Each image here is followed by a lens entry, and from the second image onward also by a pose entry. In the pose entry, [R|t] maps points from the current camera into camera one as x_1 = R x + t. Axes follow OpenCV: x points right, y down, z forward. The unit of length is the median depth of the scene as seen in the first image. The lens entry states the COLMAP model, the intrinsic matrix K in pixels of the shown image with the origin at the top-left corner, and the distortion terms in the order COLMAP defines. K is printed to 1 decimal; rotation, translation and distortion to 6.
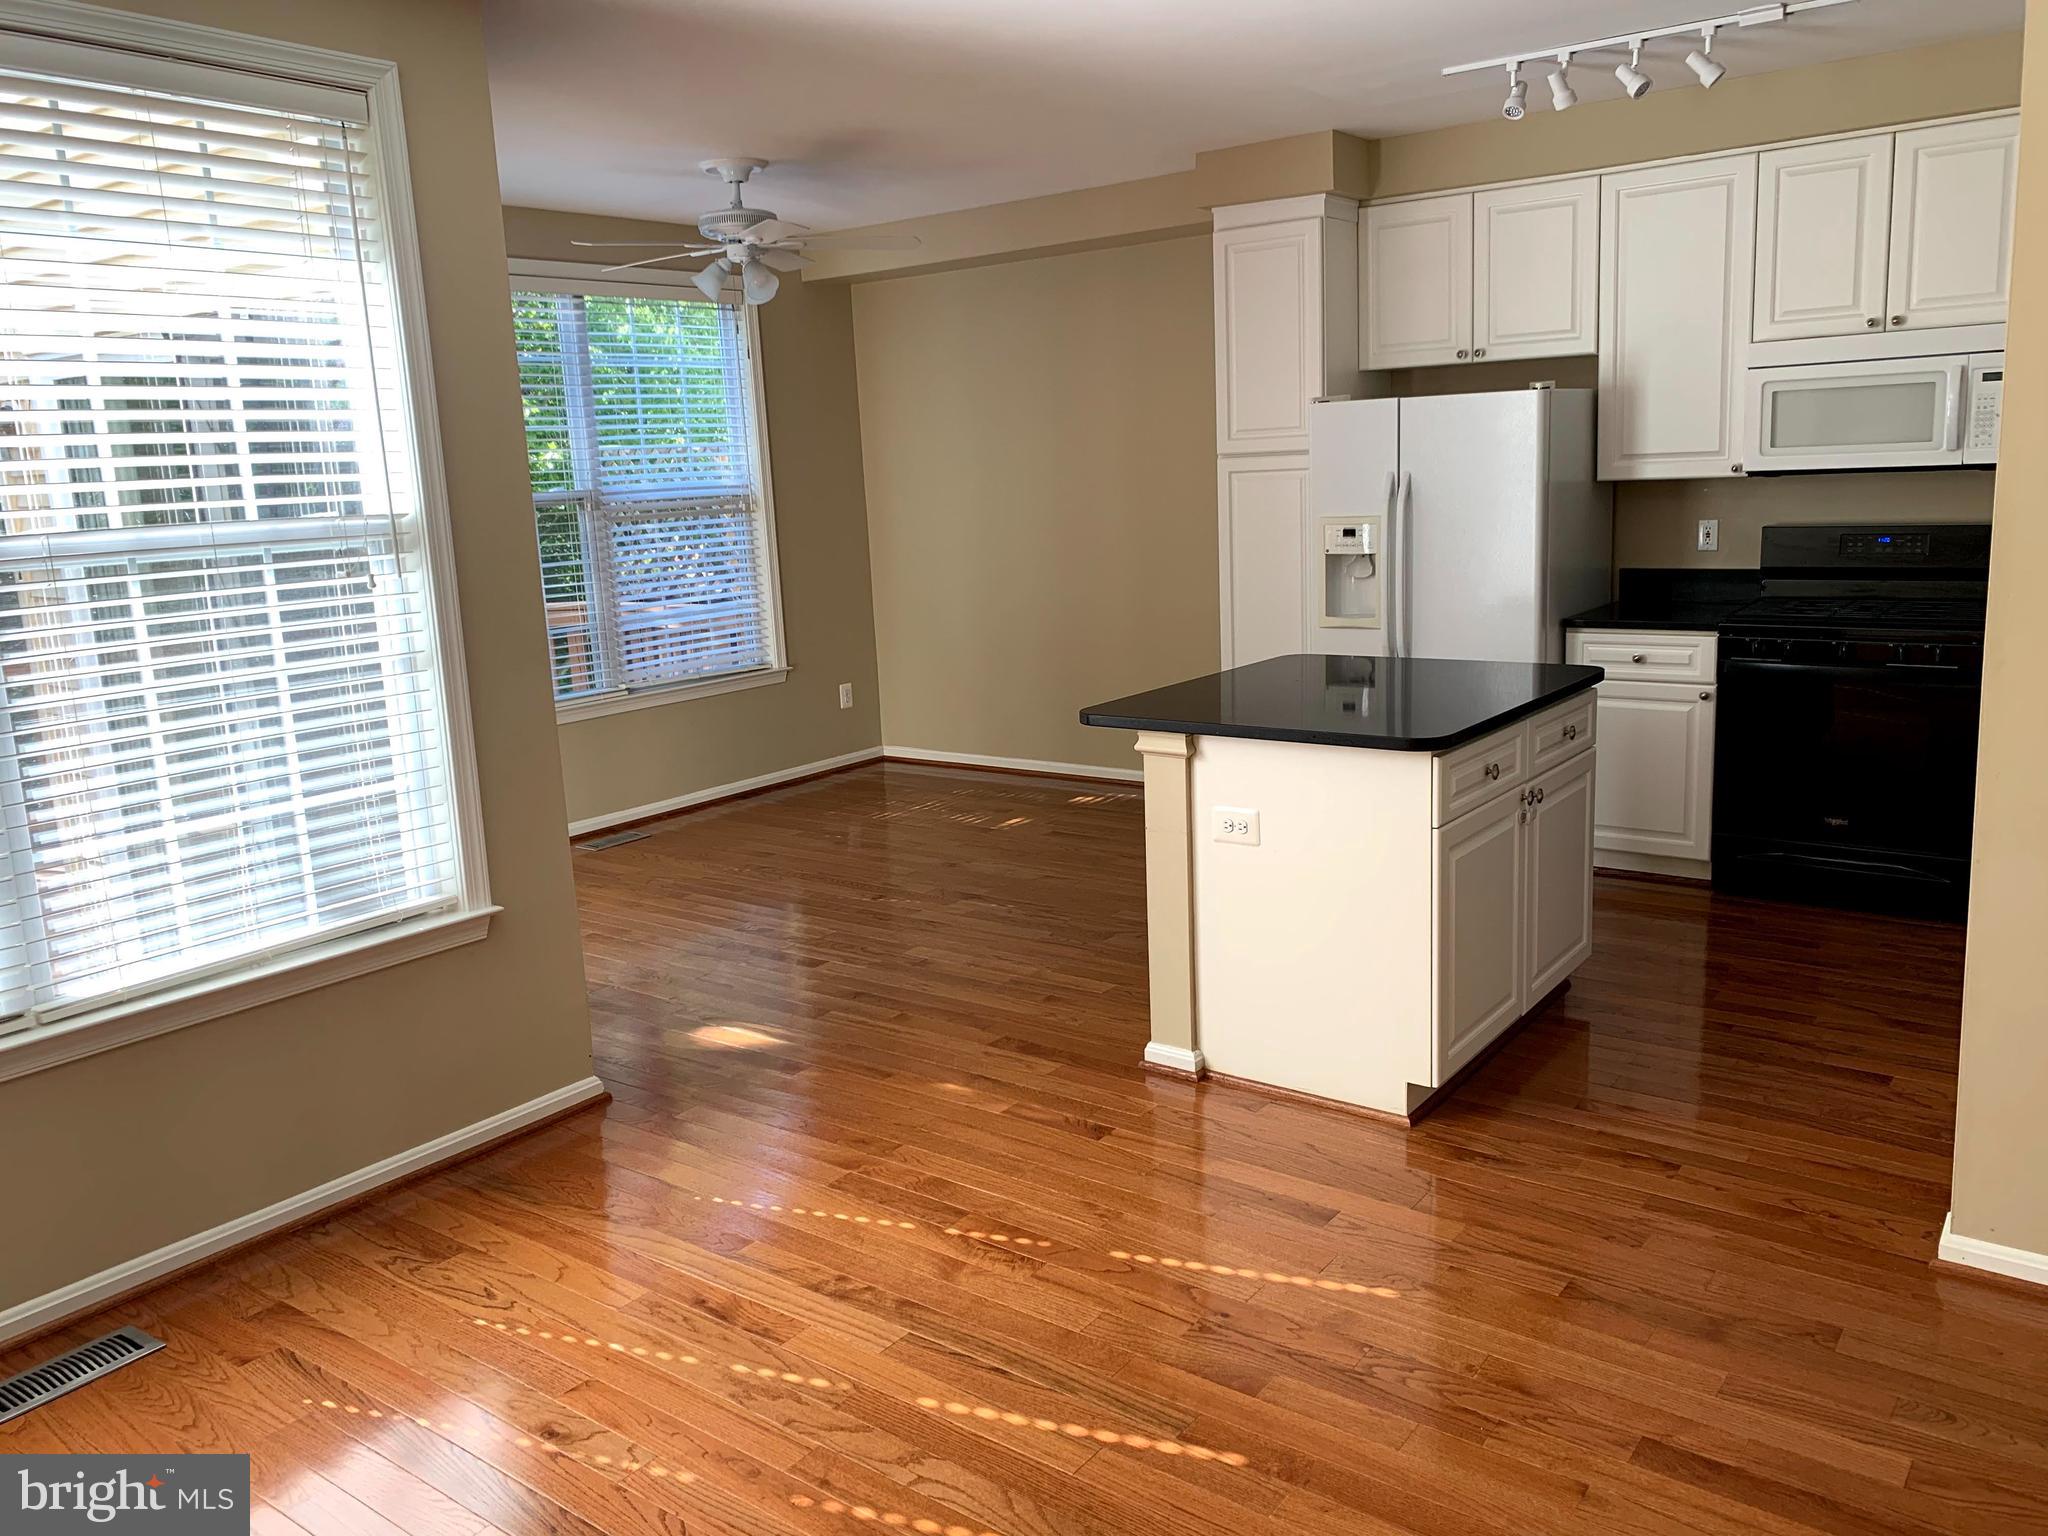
lens RADIAL K [[1547.0, 0, 1025.0], [0, 1547.0, 744.5], [0, 0, 1]] dist [0.050025, -0.069377]
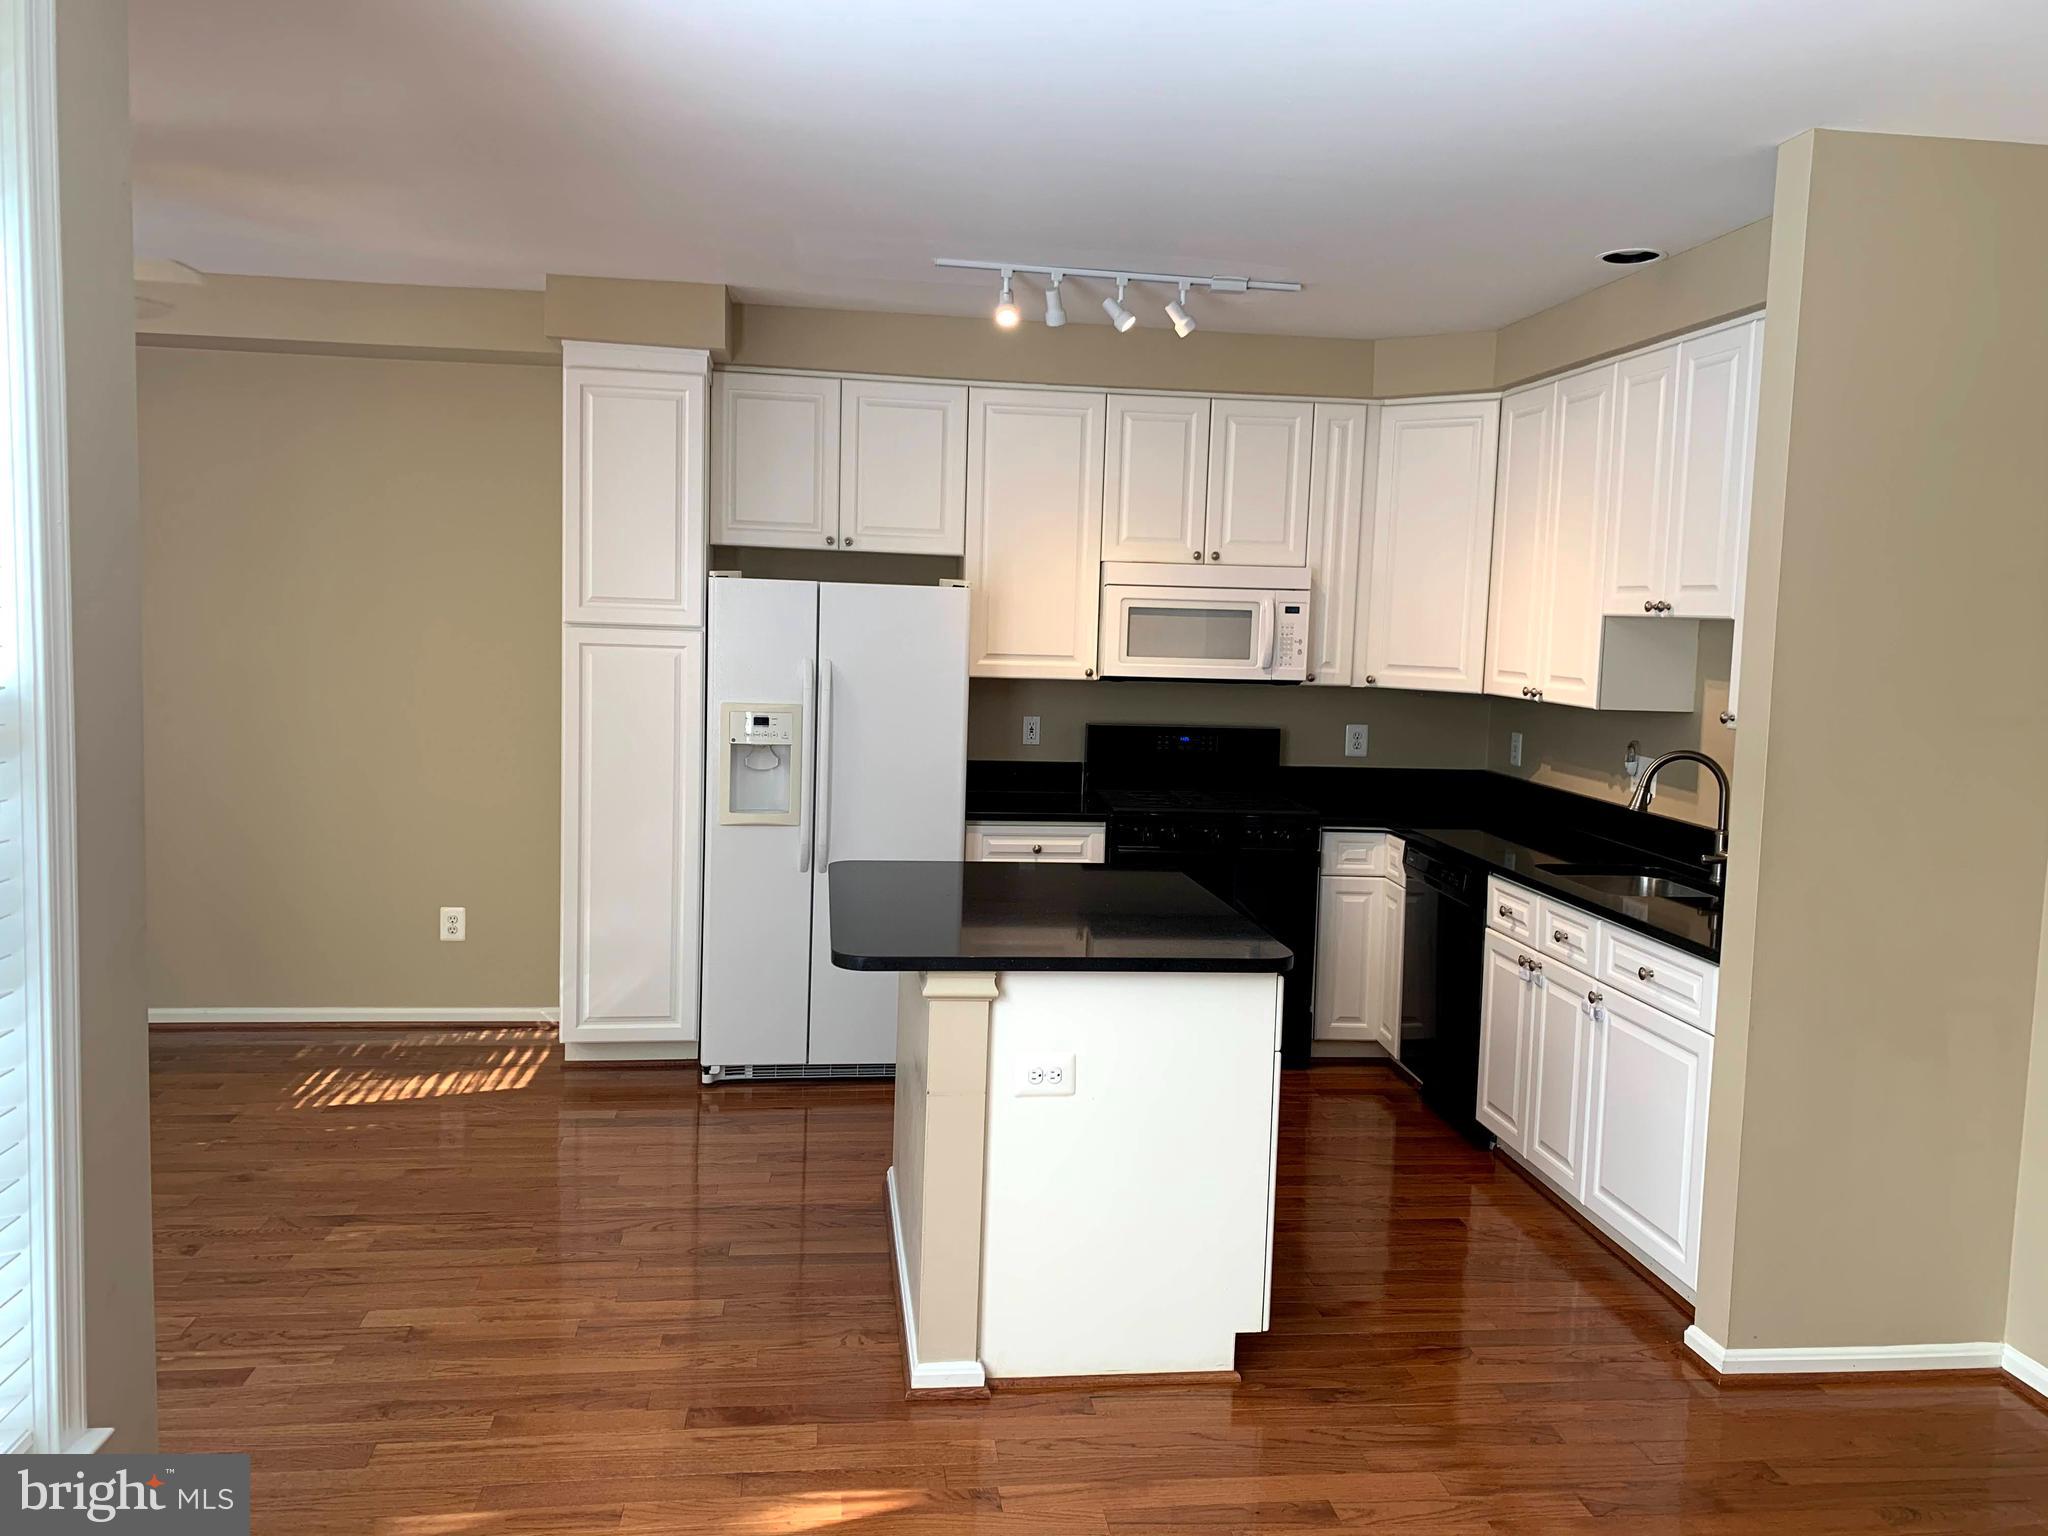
lens RADIAL K [[1547.0, 0, 1025.0], [0, 1547.0, 744.5], [0, 0, 1]] dist [0.050025, -0.069377]
pose [[0.713826, 0.010627, 0.700243, -0.354651], [0.064764, 0.994598, -0.081114, -0.044984], [-0.697323, 0.103252, 0.709282, 0.286151]]
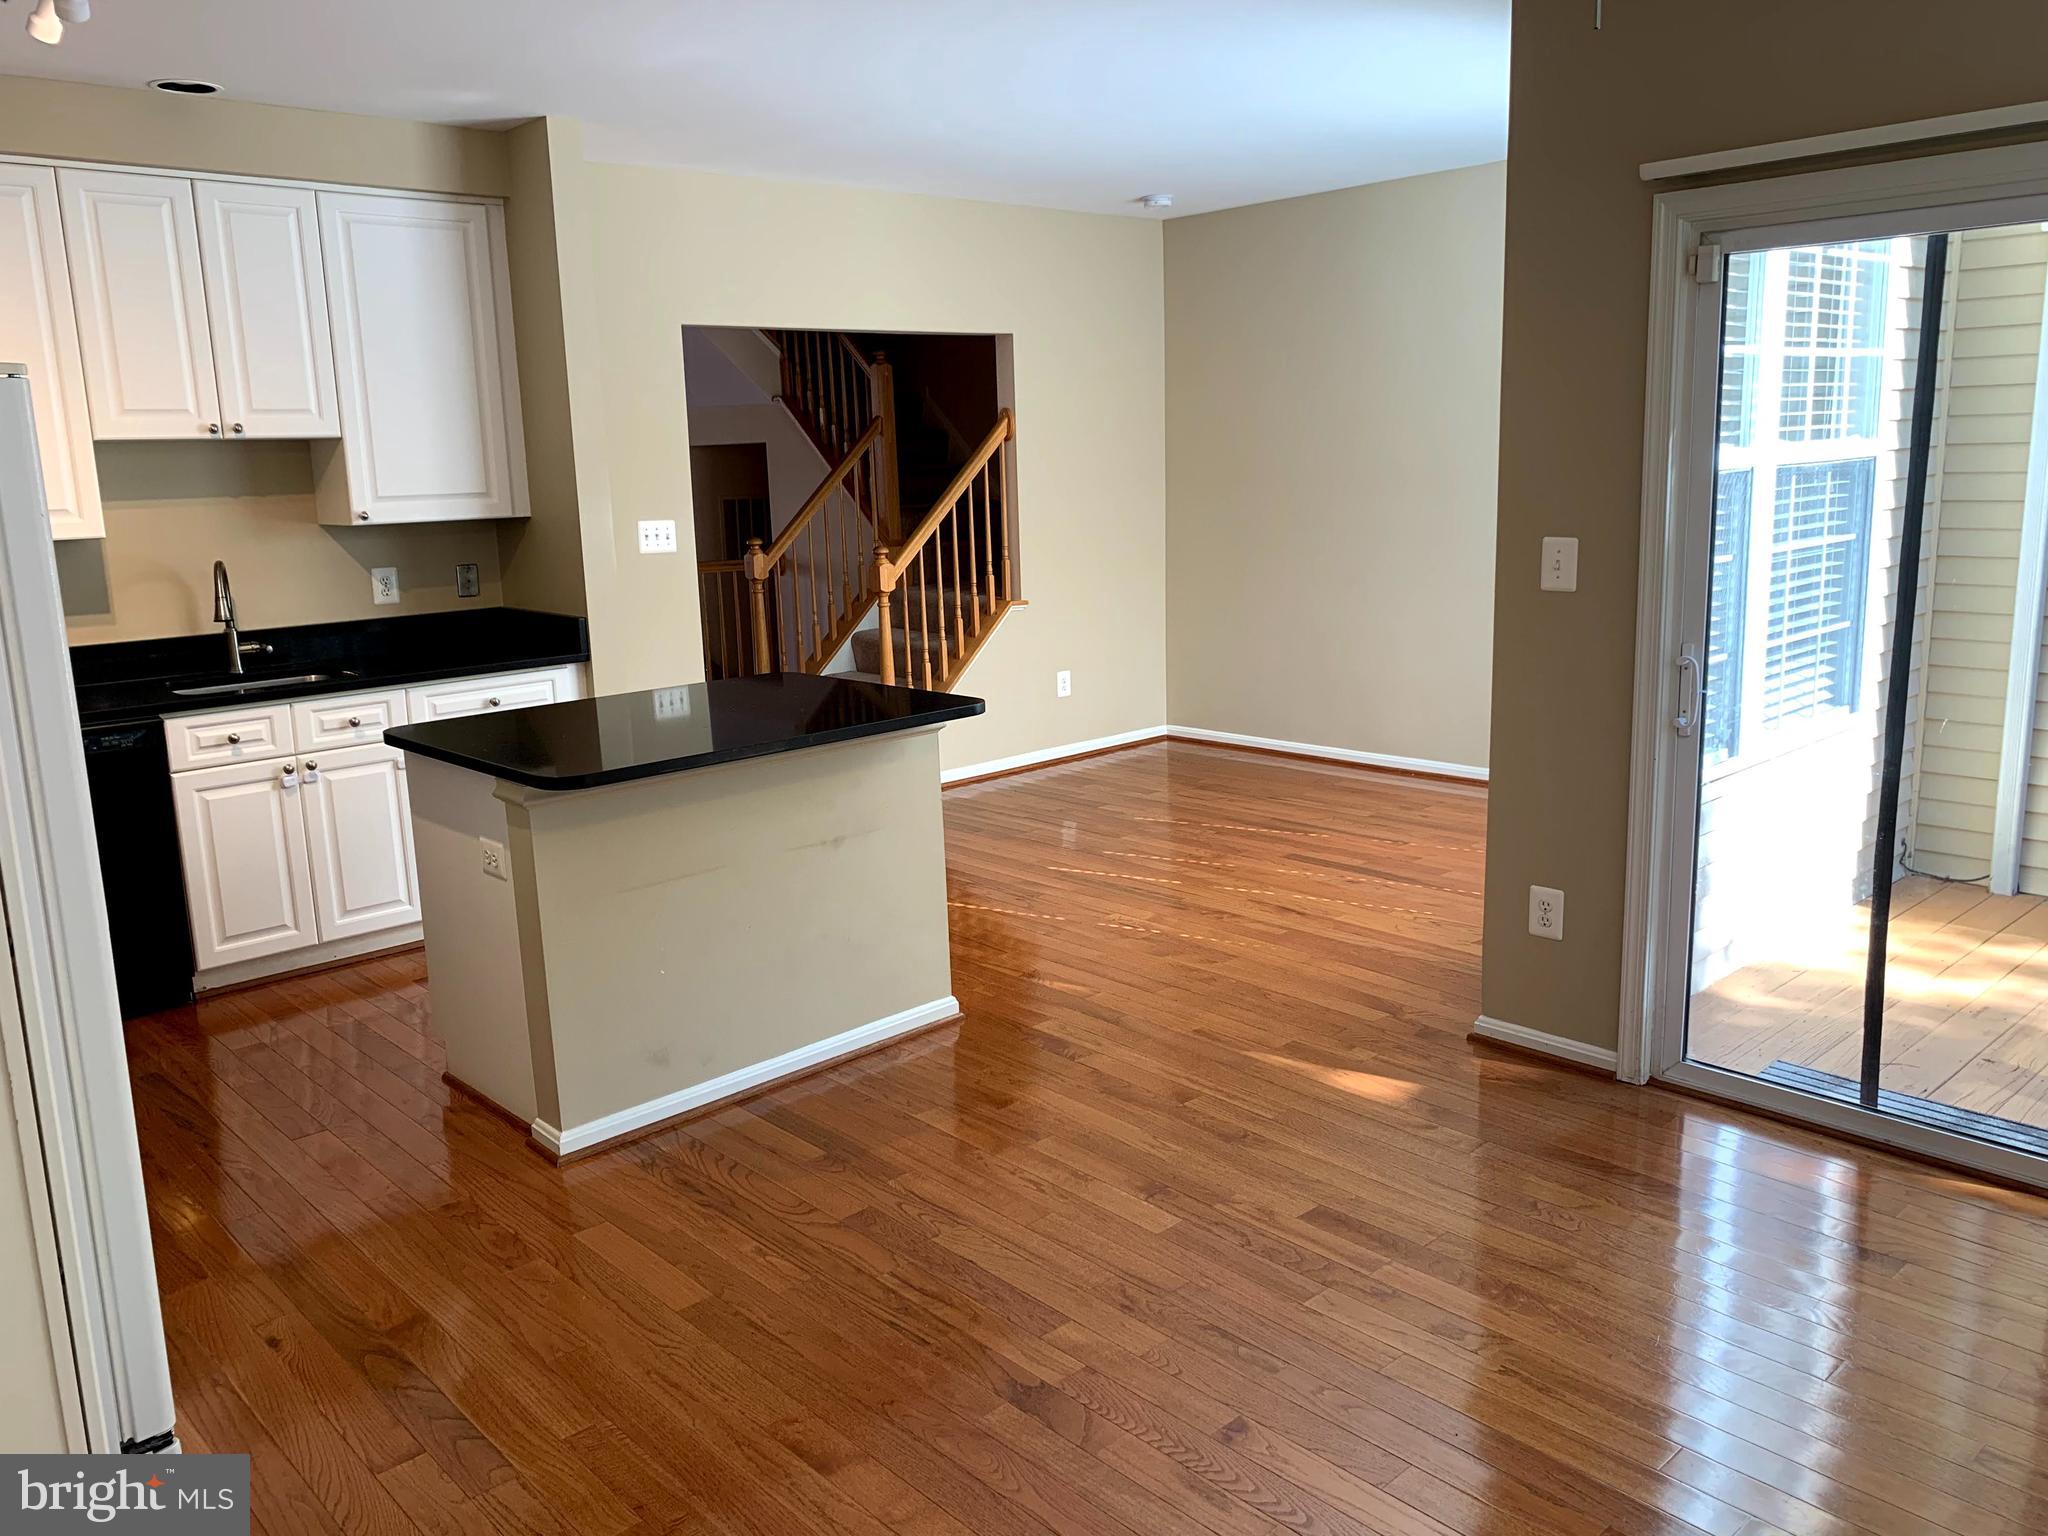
lens RADIAL K [[1547.0, 0, 1025.0], [0, 1547.0, 744.5], [0, 0, 1]] dist [0.050025, -0.069377]
pose [[-0.980365, 0.041748, 0.192720, -0.146832], [0.108399, 0.930513, 0.349850, -0.273410], [-0.164723, 0.363871, -0.916768, 1.526140]]
